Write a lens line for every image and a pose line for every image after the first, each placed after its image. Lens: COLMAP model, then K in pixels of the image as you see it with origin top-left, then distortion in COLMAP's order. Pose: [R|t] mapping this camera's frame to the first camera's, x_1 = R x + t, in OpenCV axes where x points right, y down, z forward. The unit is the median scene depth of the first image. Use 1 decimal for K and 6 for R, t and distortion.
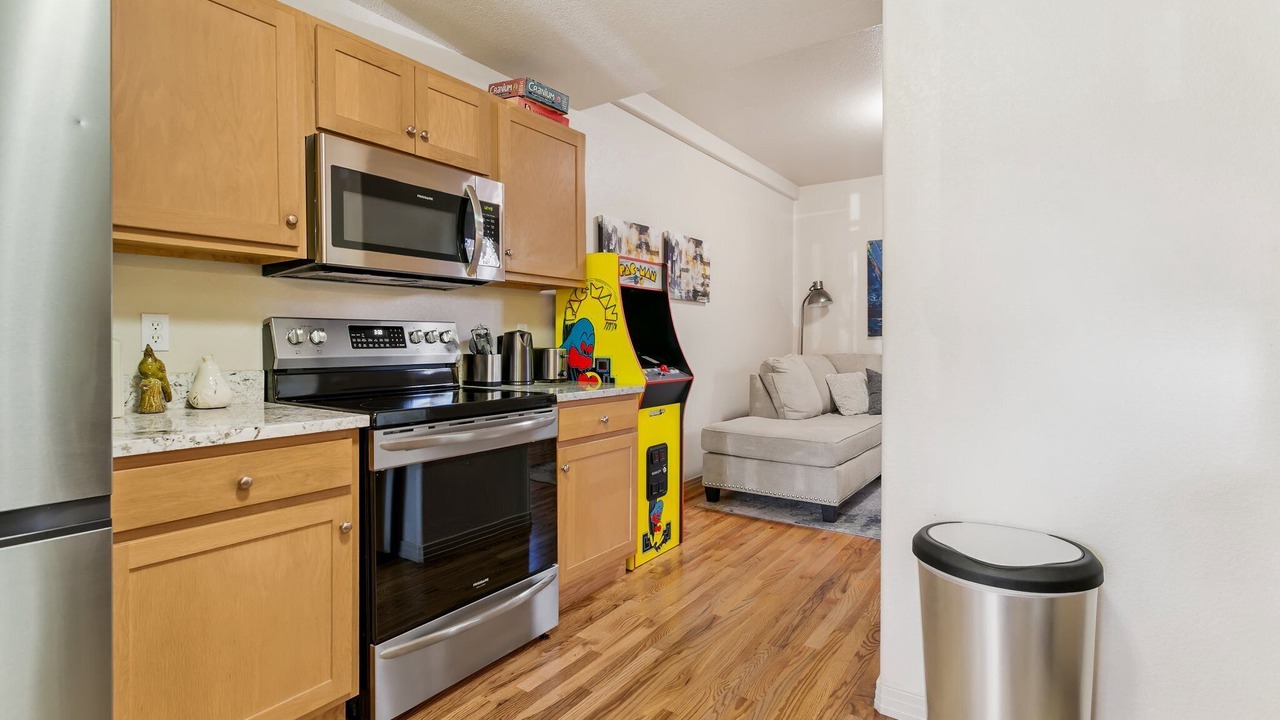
lens RADIAL K [[600.6, 0, 634.0], [0, 600.6, 350.0], [0, 0, 1]] dist [-0.000261, 0.000253]
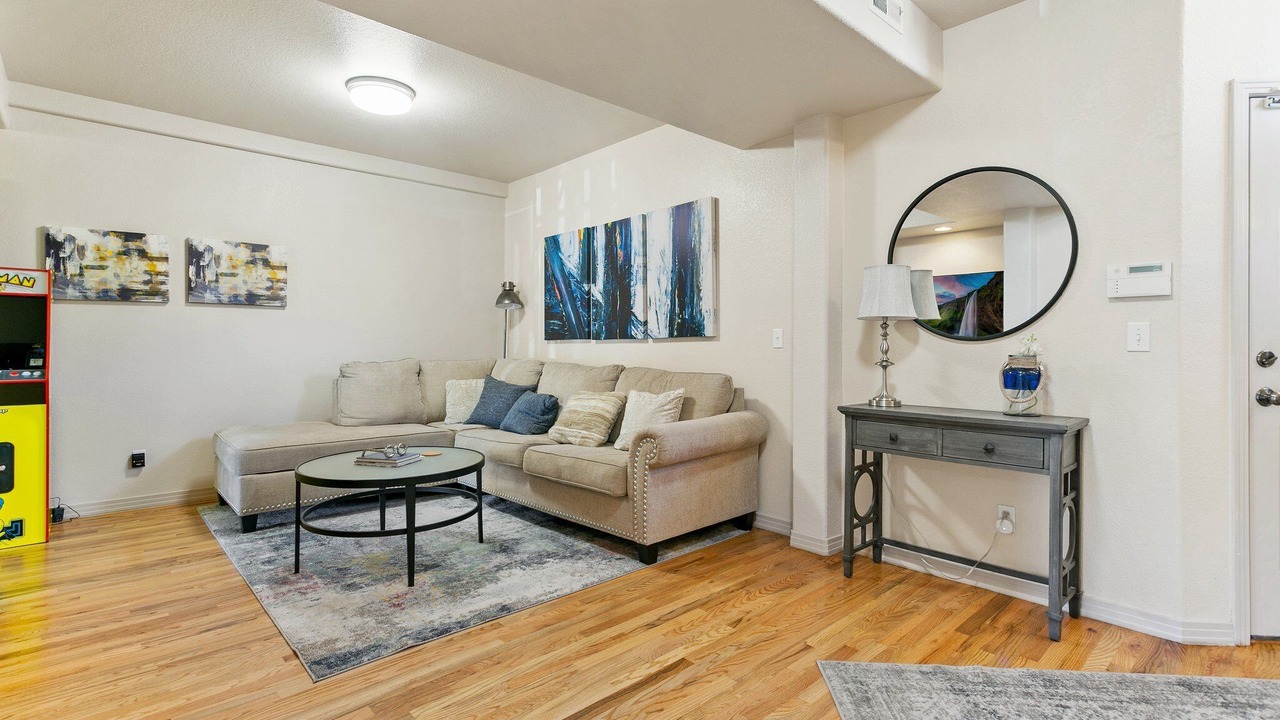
lens RADIAL K [[600.6, 0, 634.0], [0, 600.6, 350.0], [0, 0, 1]] dist [-0.000261, 0.000253]
pose [[0.975907, 0.001520, -0.218180, 0.972812], [-0.003300, 0.999964, -0.007791, -0.000417], [0.218160, 0.008323, 0.975877, 0.162256]]
